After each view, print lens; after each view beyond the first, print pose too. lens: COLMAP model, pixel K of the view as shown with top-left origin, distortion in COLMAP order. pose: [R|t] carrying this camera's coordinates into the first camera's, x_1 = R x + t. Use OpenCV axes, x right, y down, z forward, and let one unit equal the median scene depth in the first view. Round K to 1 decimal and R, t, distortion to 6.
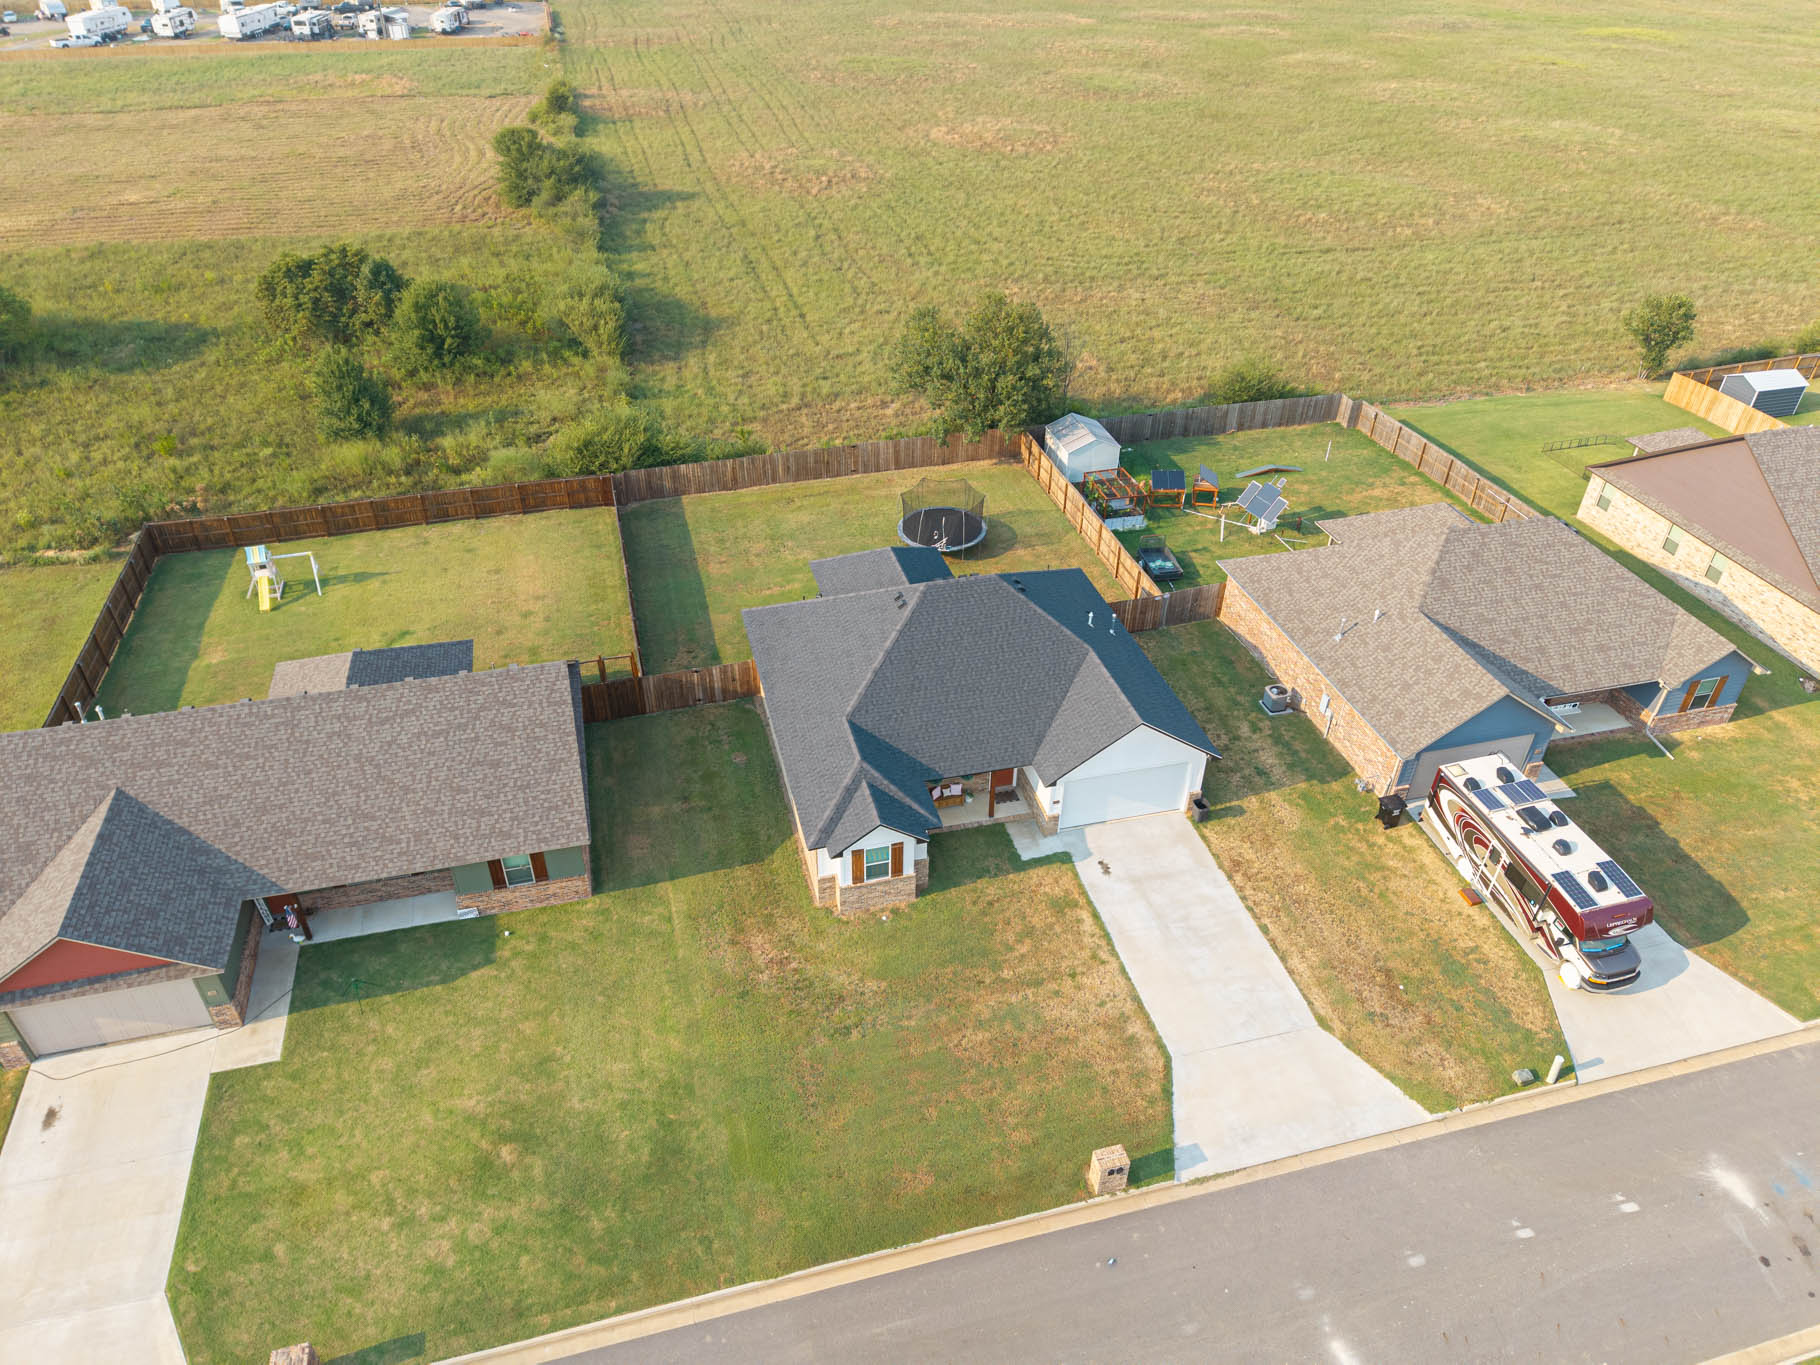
lens RADIAL K [[1225.4, 0, 910.0], [0, 1225.4, 682.5], [0, 0, 1]] dist [0.010111, -0.005638]
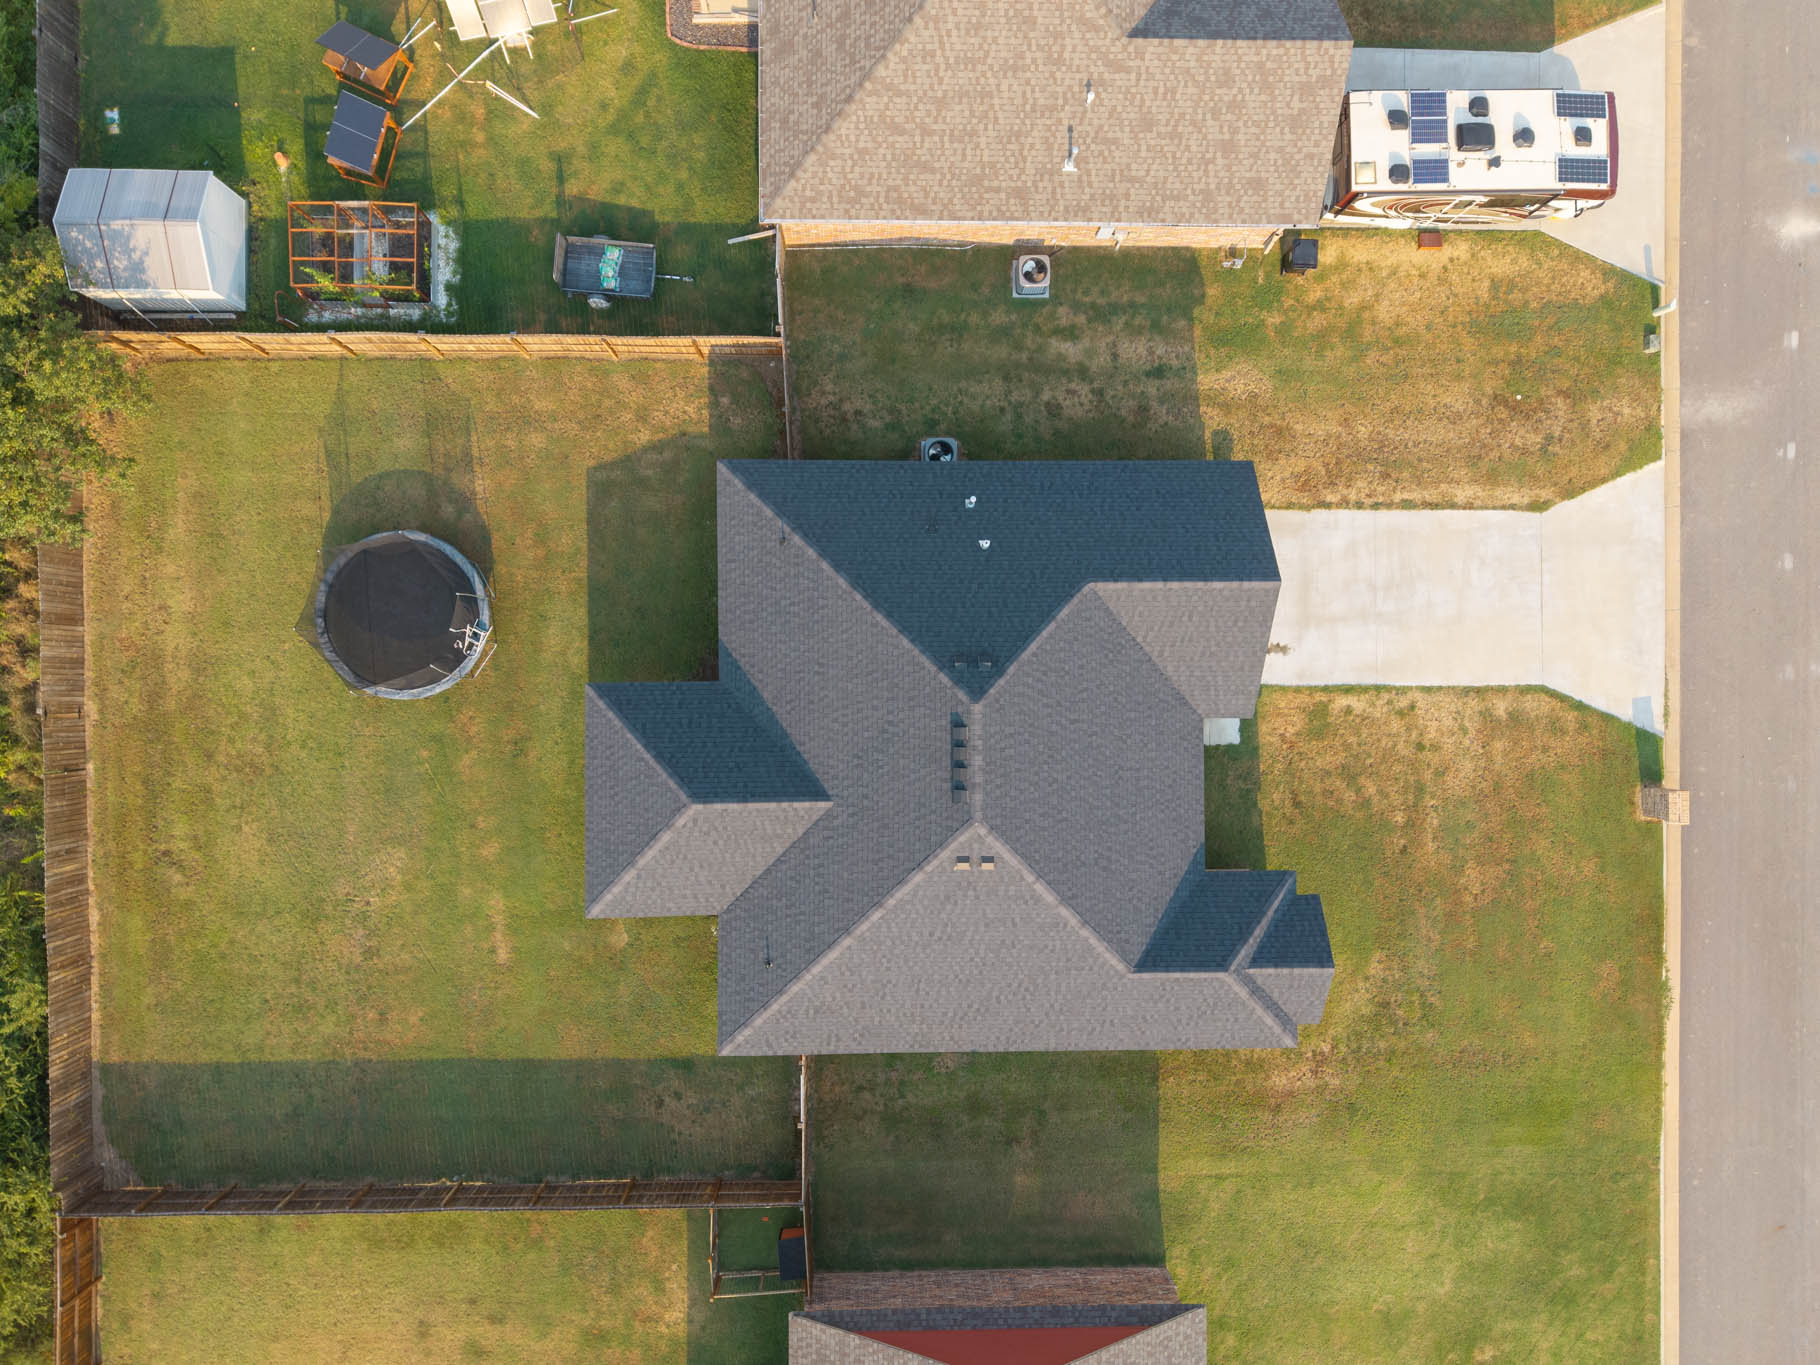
lens RADIAL K [[1248.2, 0, 910.0], [0, 1248.2, 682.5], [0, 0, 1]] dist [0.010158, -0.001523]
pose [[0.253148, -0.967425, 0.002369, 0.068138], [0.533104, 0.141540, 0.834126, -0.600161], [-0.807290, -0.209895, 0.551568, 0.669414]]
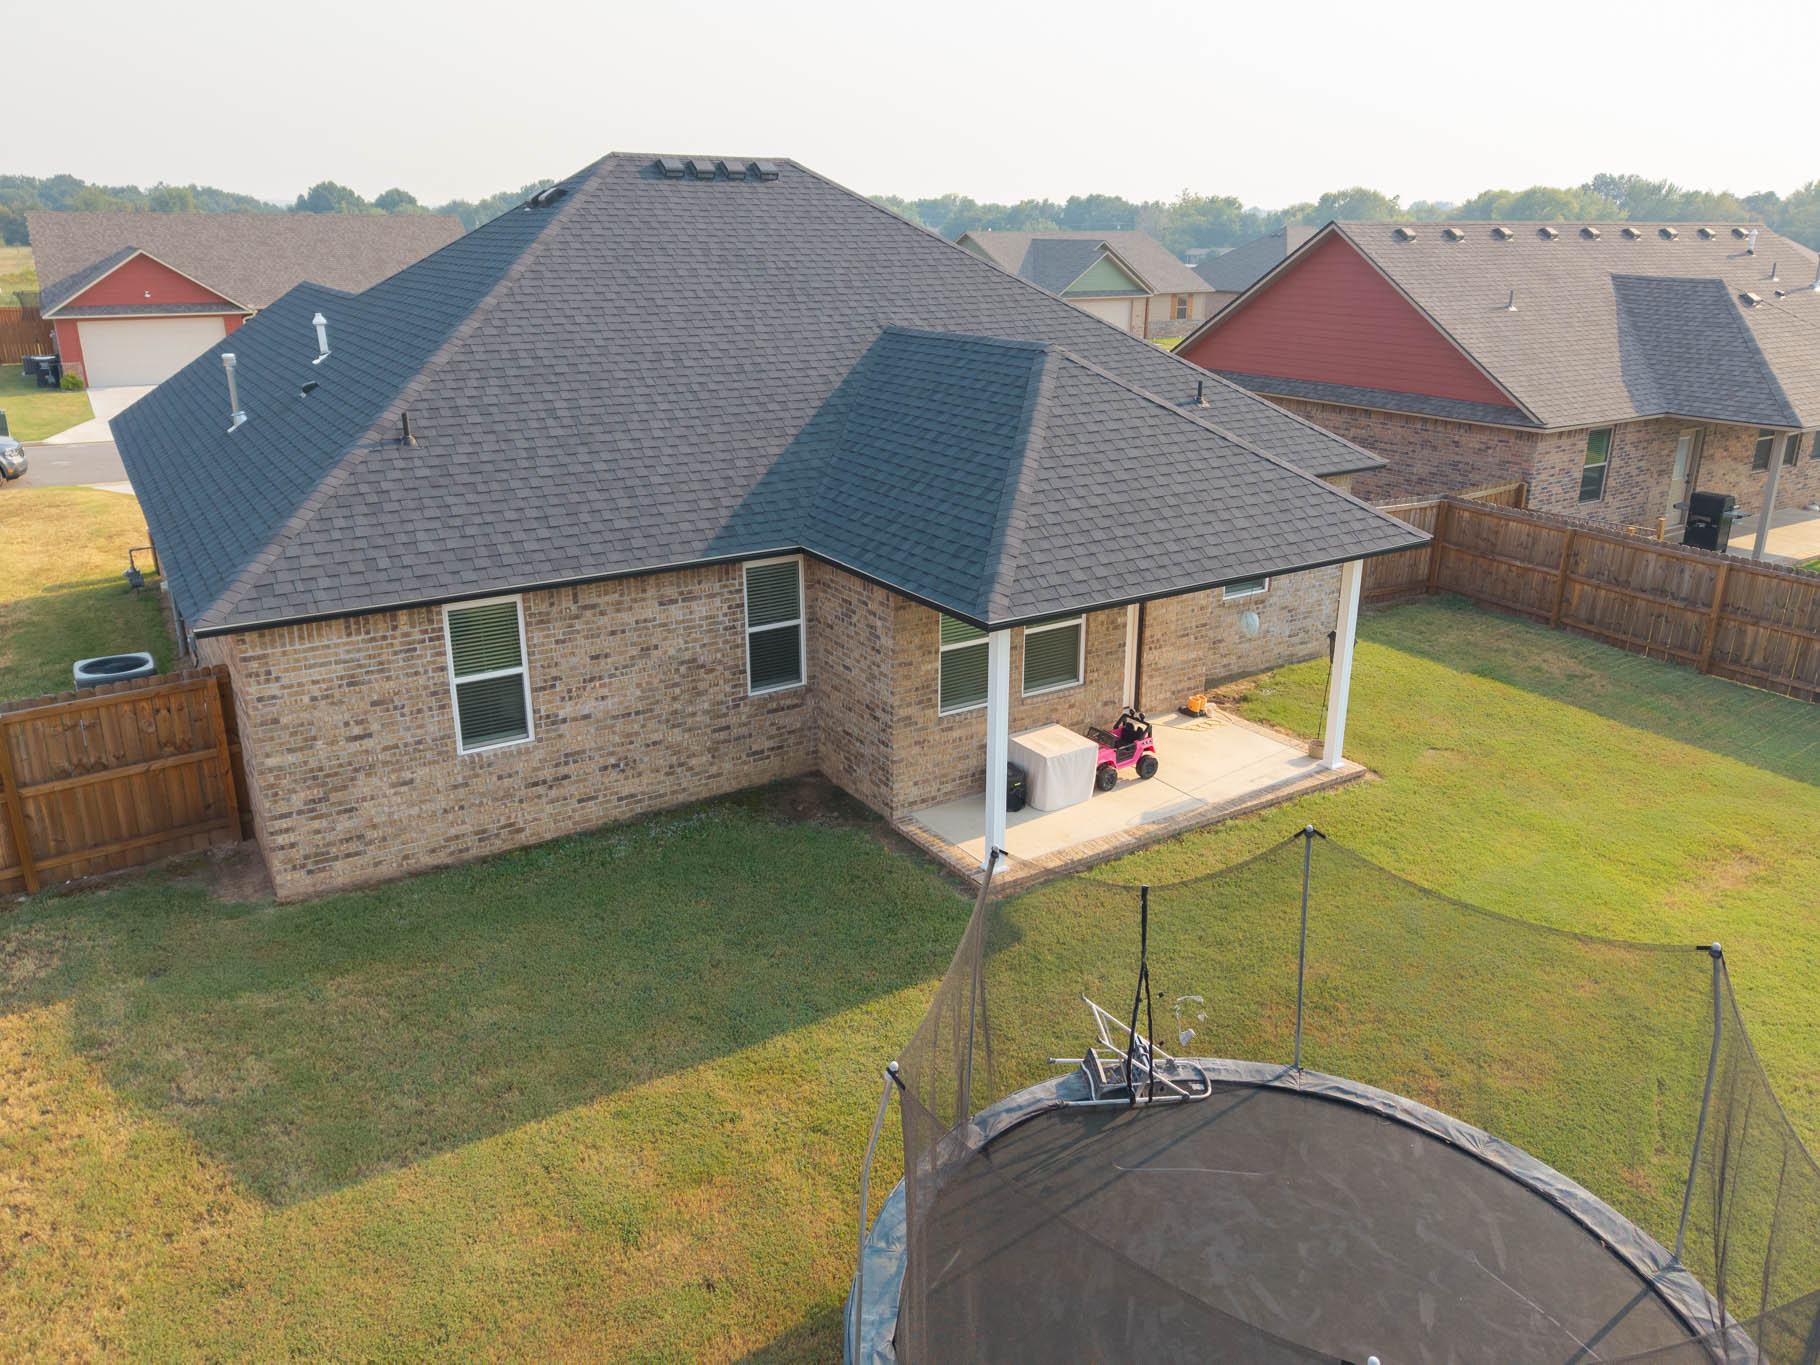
lens RADIAL K [[1307.2, 0, 916.4], [0, 1307.2, 626.0], [0, 0, 1]] dist [0.004717, -0.004650]
pose [[-0.950471, 0.074818, -0.301674, 0.108073], [-0.194320, 0.614475, 0.764631, -0.307324], [0.242579, 0.785381, -0.569502, 1.313223]]
